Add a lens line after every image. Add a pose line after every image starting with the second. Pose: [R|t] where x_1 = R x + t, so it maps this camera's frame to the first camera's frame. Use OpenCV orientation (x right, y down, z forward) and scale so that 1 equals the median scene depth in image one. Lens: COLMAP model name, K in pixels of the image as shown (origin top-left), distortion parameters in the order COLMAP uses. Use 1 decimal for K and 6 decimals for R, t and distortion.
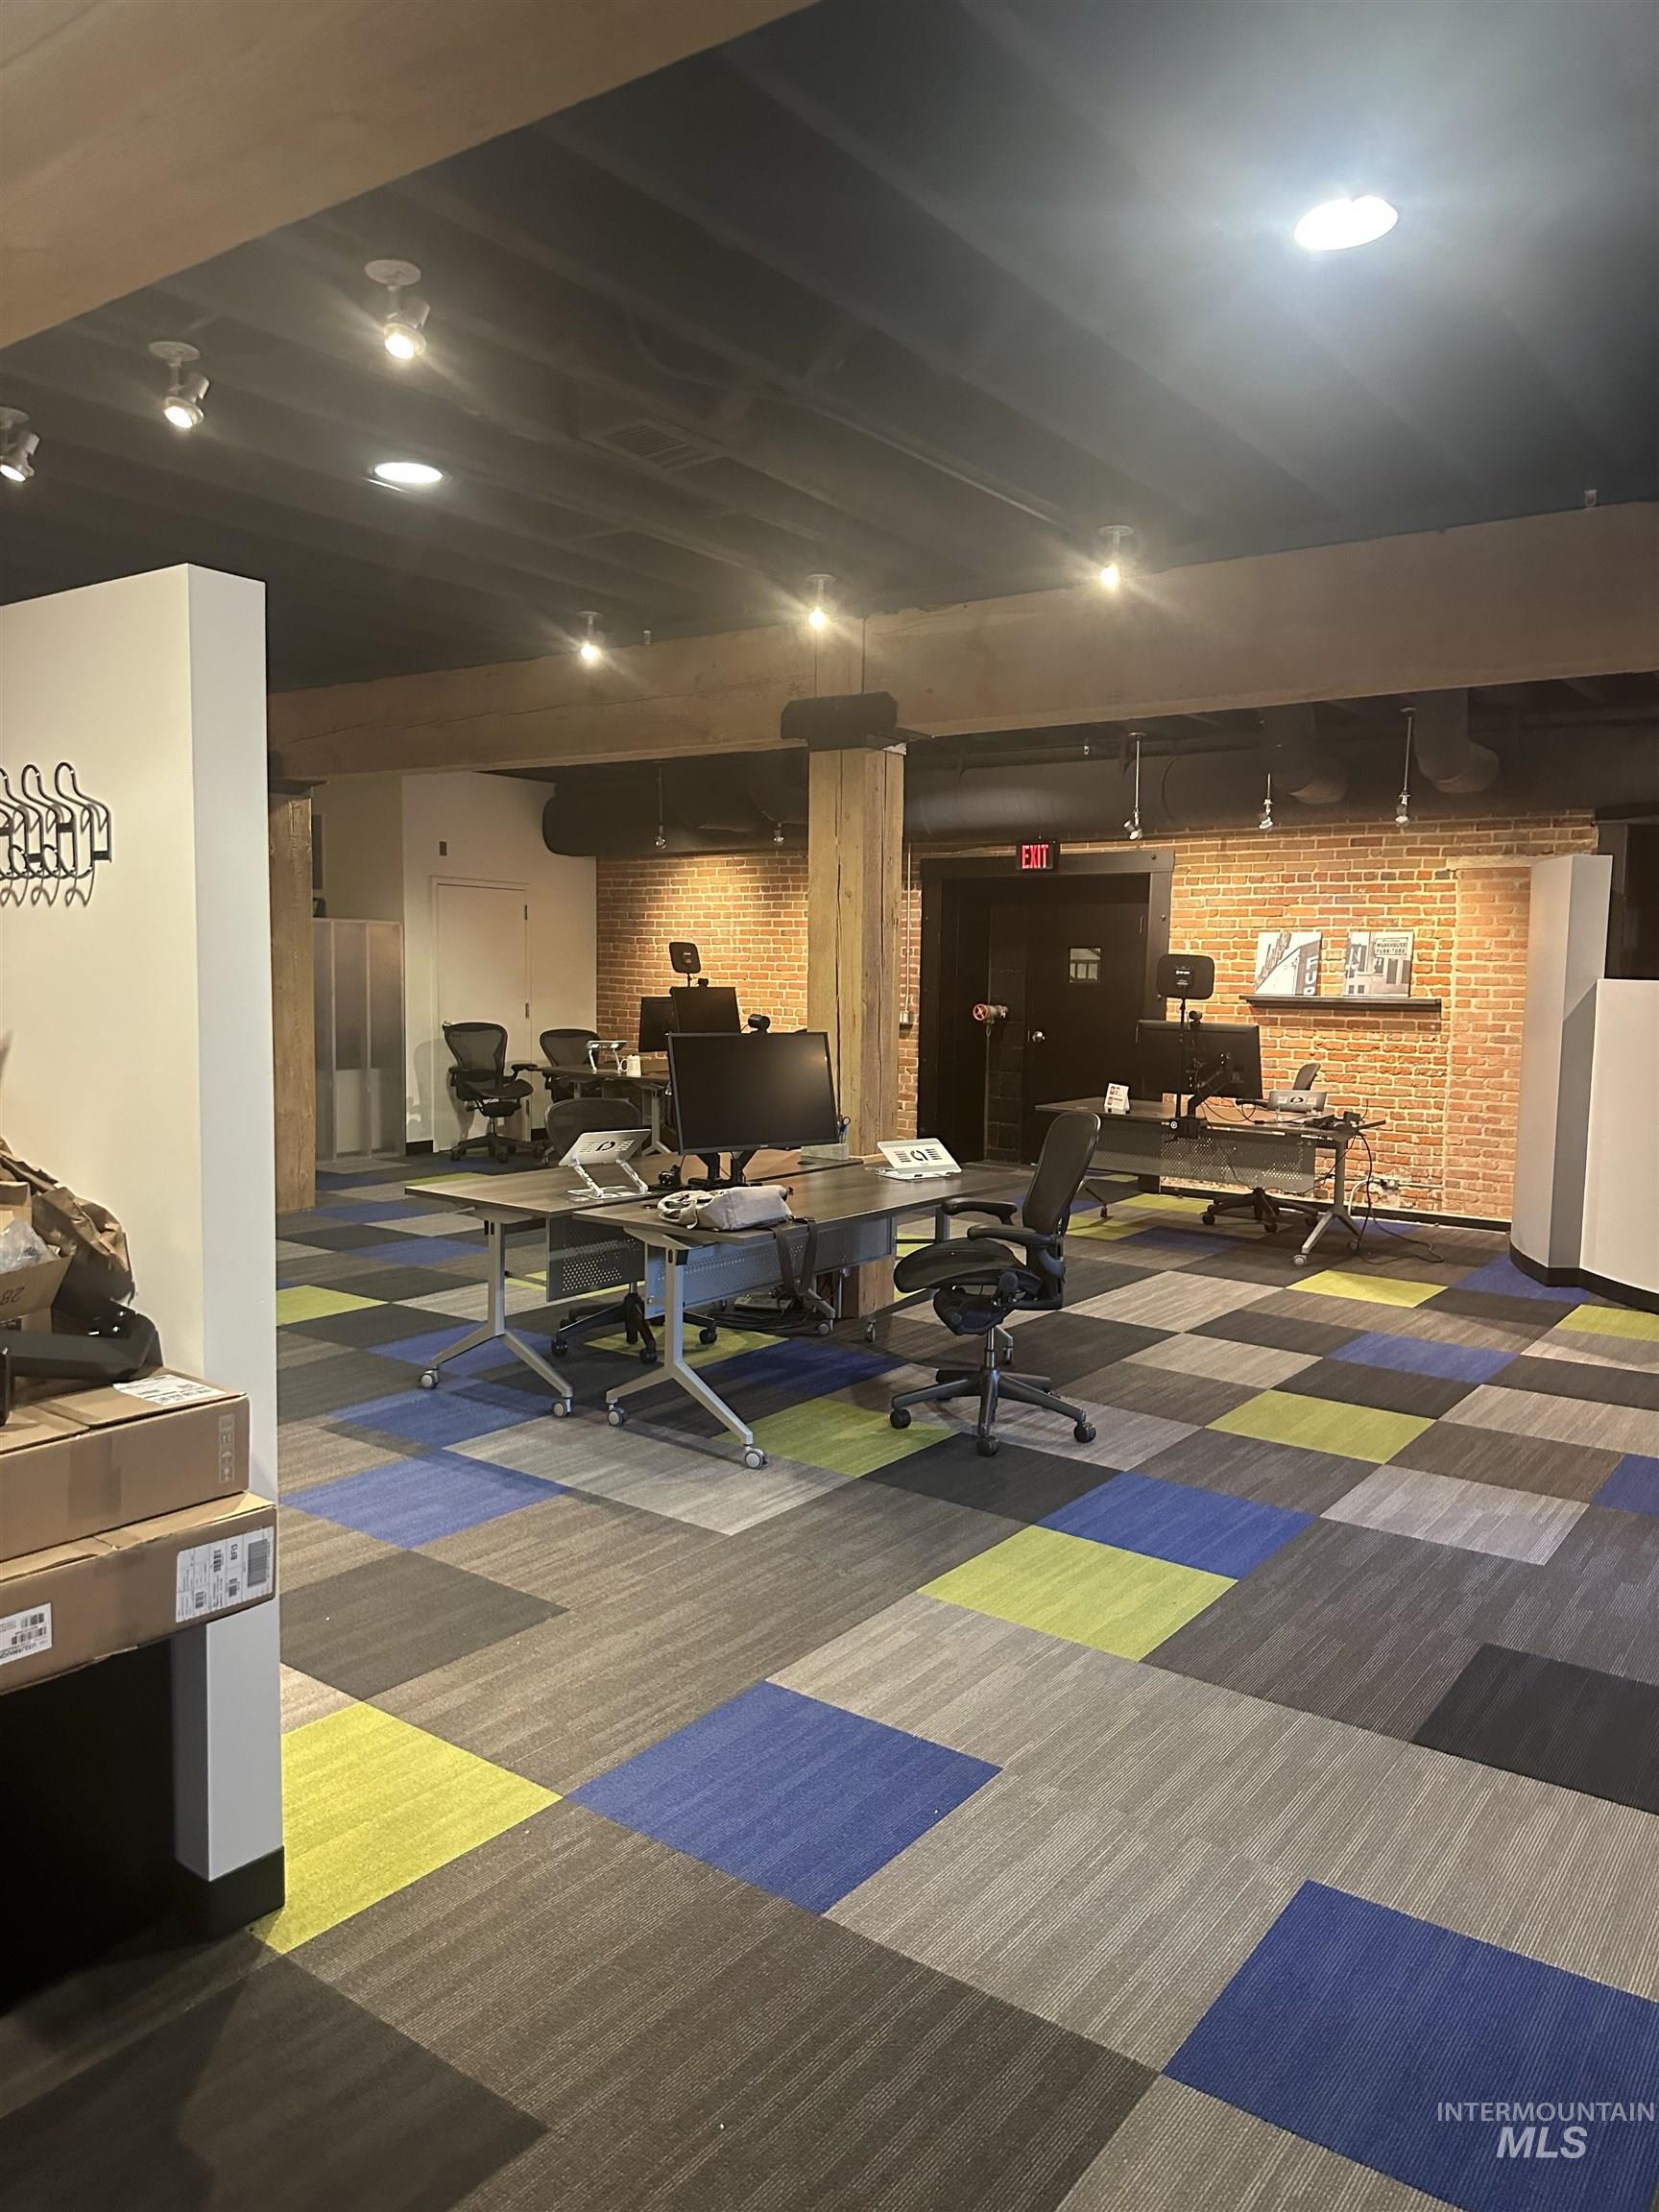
lens RADIAL K [[1549.1, 0, 829.5], [0, 1549.1, 1101.1], [0, 0, 1]] dist [0.033997, -0.016921]
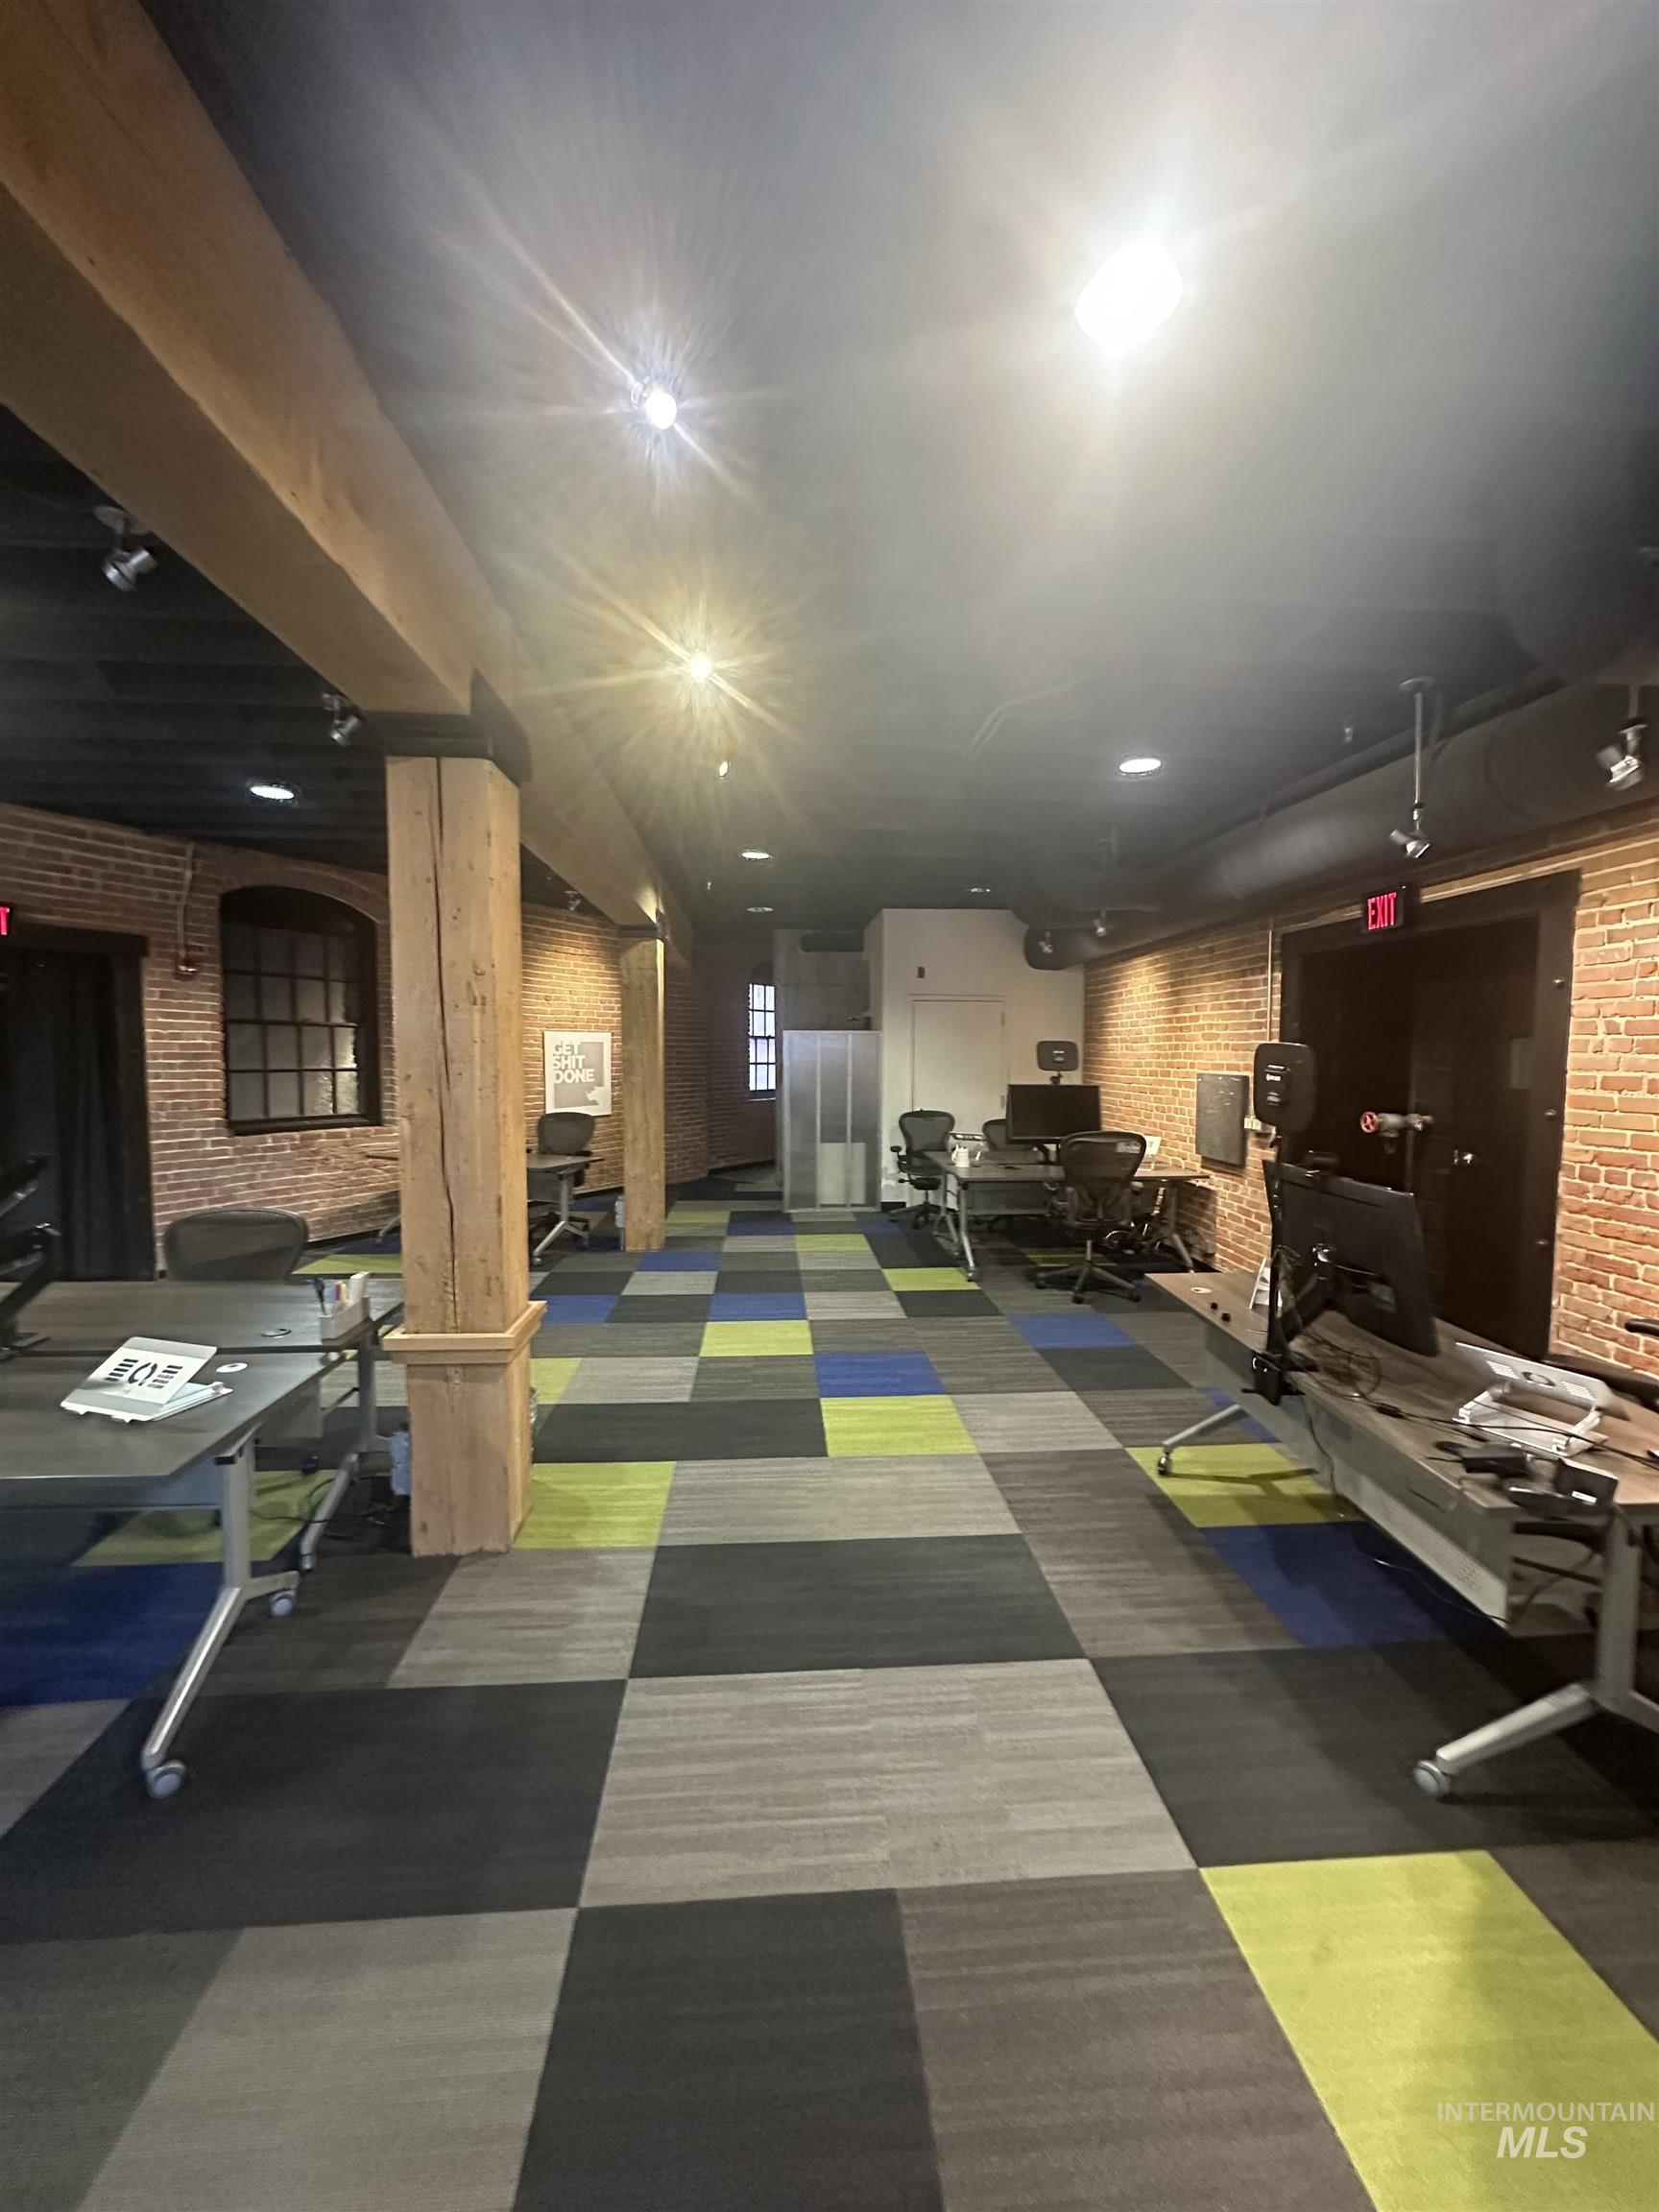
lens RADIAL K [[886.0, 0, 827.7], [0, 886.0, 1110.9], [0, 0, 1]] dist [-0.010528, 0.001204]
pose [[0.651182, 0.040277, -0.757852, 0.320716], [-0.065040, 0.997879, -0.002852, -0.055211], [0.756129, 0.051149, 0.652420, 0.626125]]
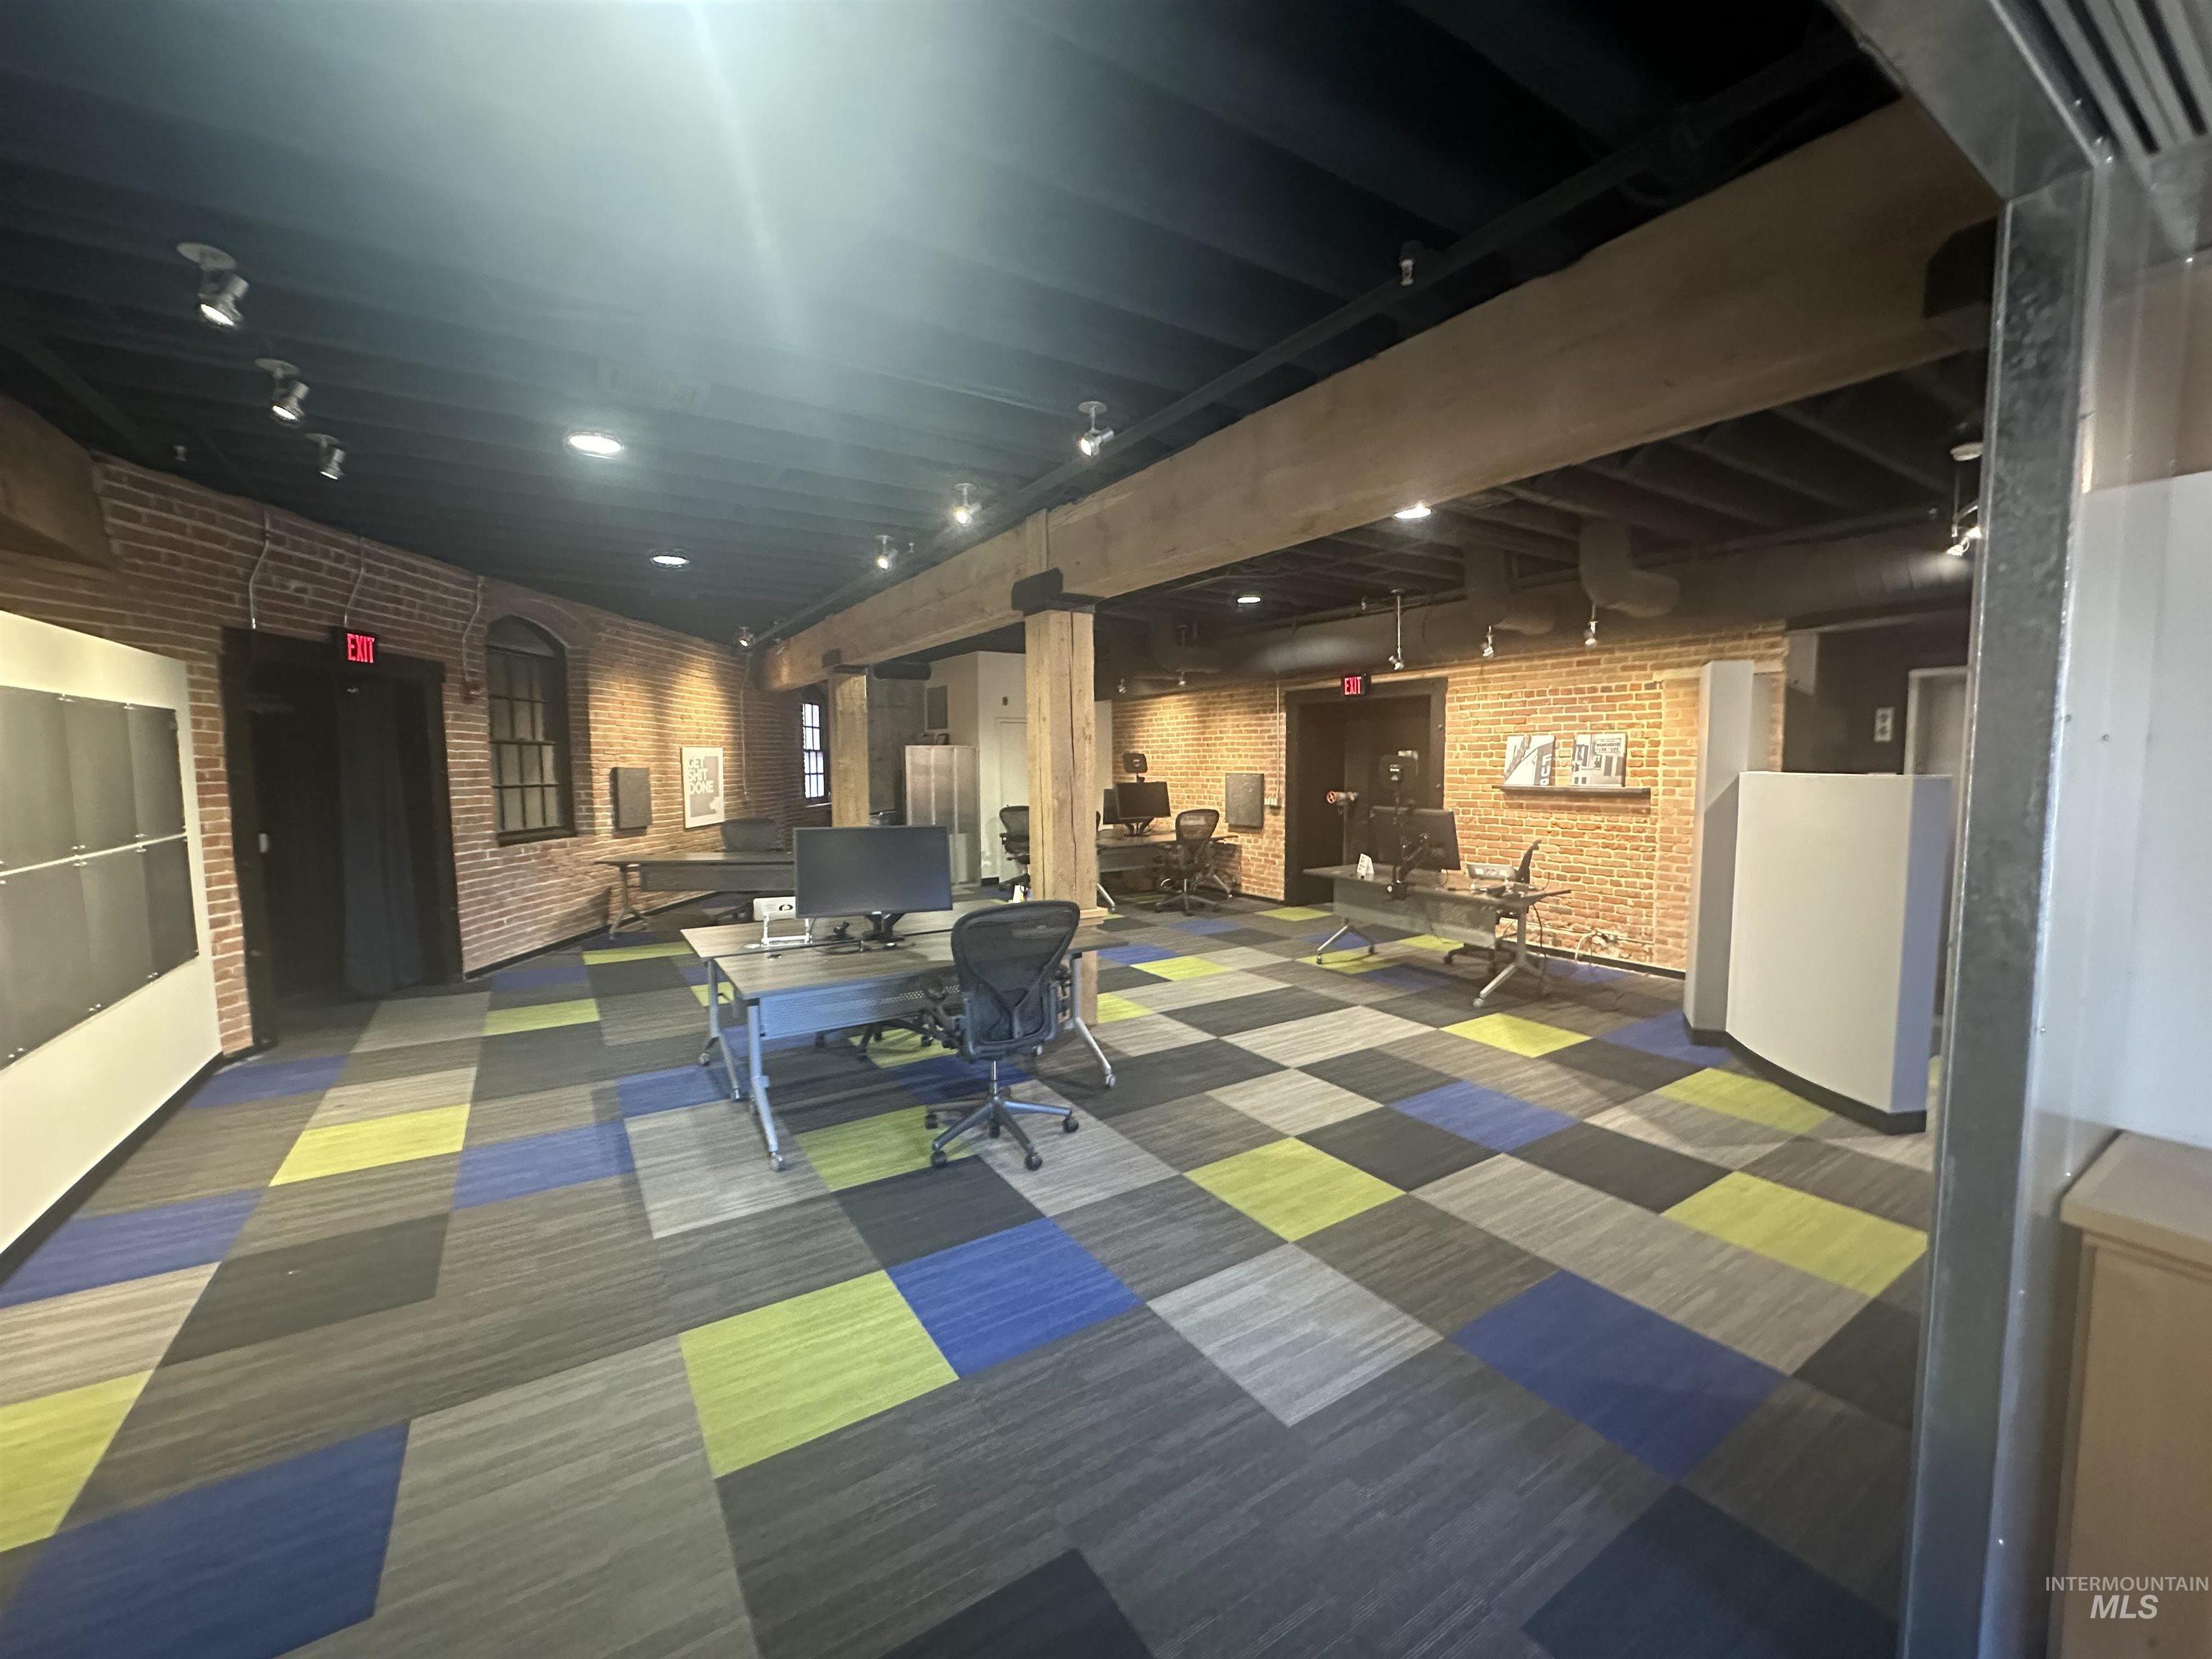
lens RADIAL K [[886.0, 0, 1107.3], [0, 886.0, 833.3], [0, 0, 1]] dist [-0.010528, 0.001204]
pose [[0.936422, 0.009049, -0.350759, 0.236583], [-0.012169, 0.999904, -0.006691, -0.020598], [0.350664, 0.010534, 0.936442, 0.208544]]
